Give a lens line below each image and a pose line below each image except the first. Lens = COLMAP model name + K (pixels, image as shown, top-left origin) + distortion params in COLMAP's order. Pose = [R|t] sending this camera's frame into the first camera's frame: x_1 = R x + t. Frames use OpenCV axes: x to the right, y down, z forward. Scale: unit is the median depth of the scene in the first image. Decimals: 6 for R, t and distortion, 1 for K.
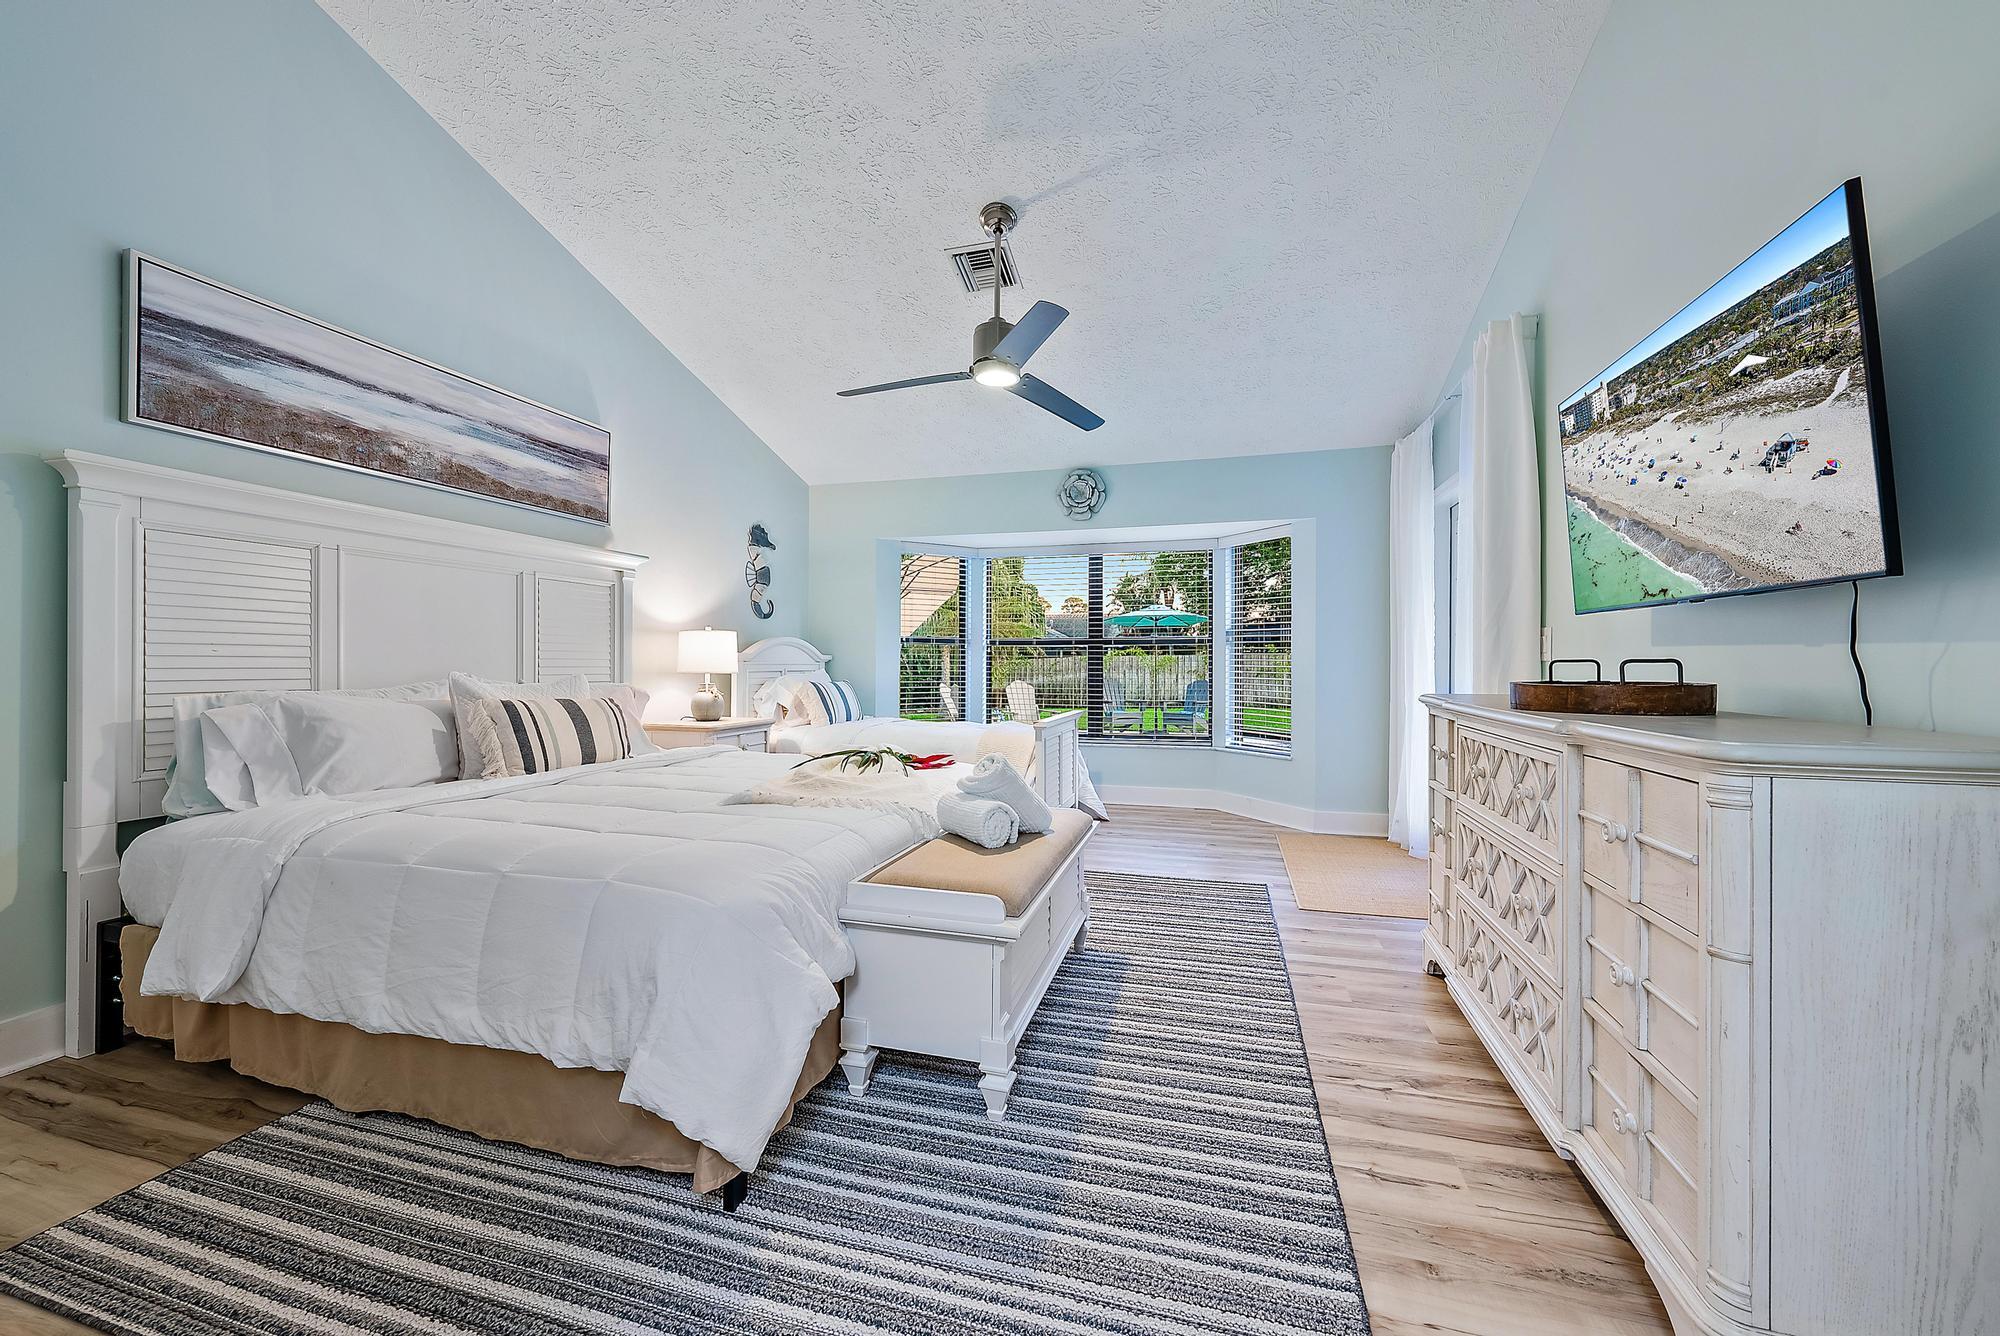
lens RADIAL K [[752.8, 0, 997.8], [0, 752.8, 659.5], [0, 0, 1]] dist [-0.002928, -0.000232]
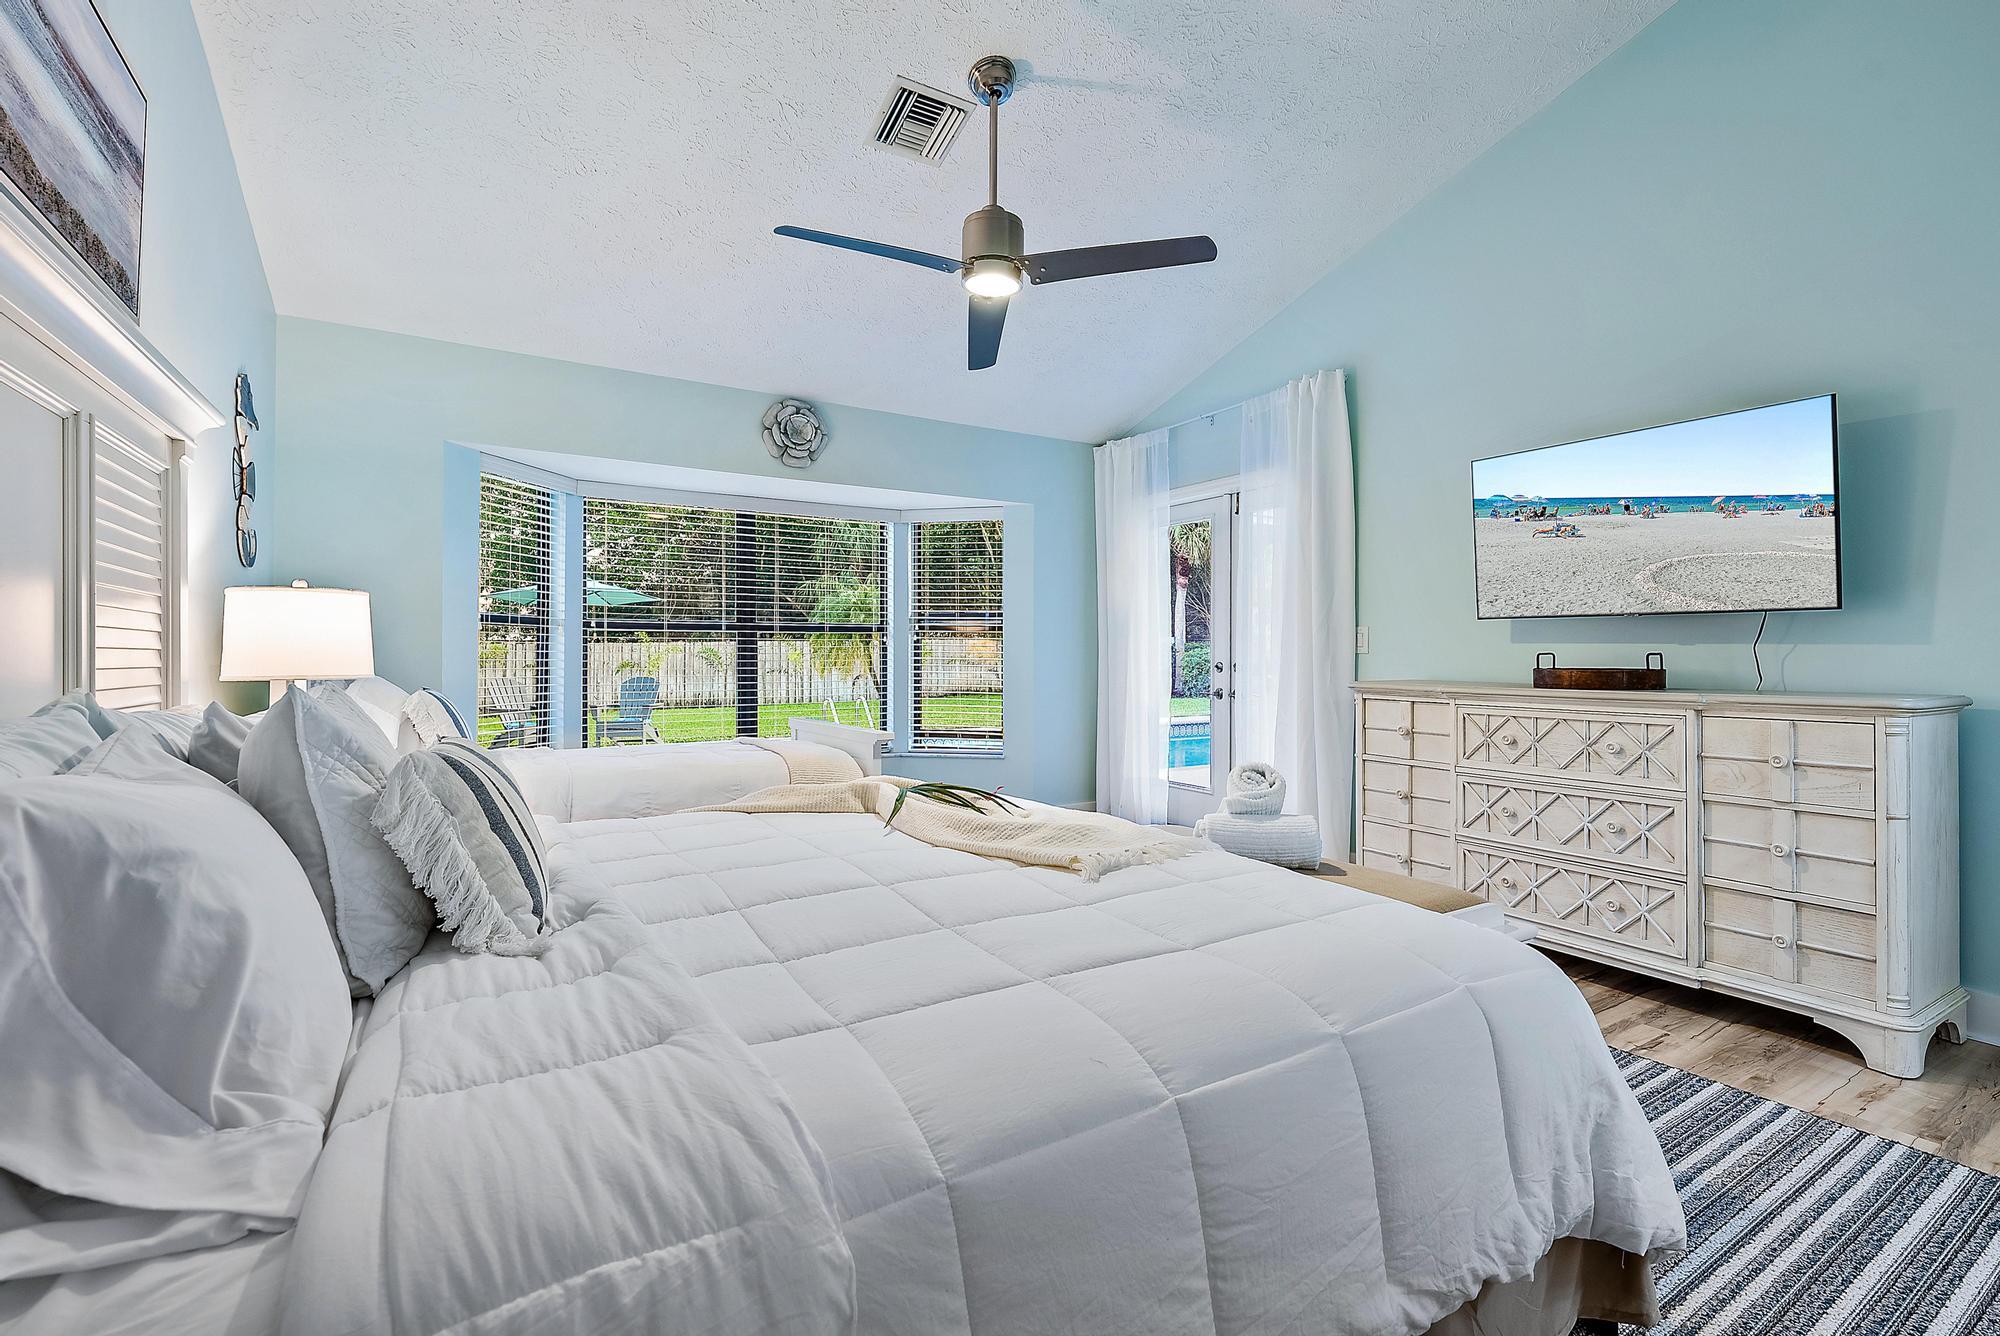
lens RADIAL K [[903.0, 0, 999.3], [0, 903.0, 649.5], [0, 0, 1]] dist [0.000831, -0.000517]
pose [[0.665292, 0.002675, 0.746579, -0.943616], [-0.002209, 0.999996, -0.001614, -0.000780], [-0.746580, -0.000575, 0.665295, 0.526865]]
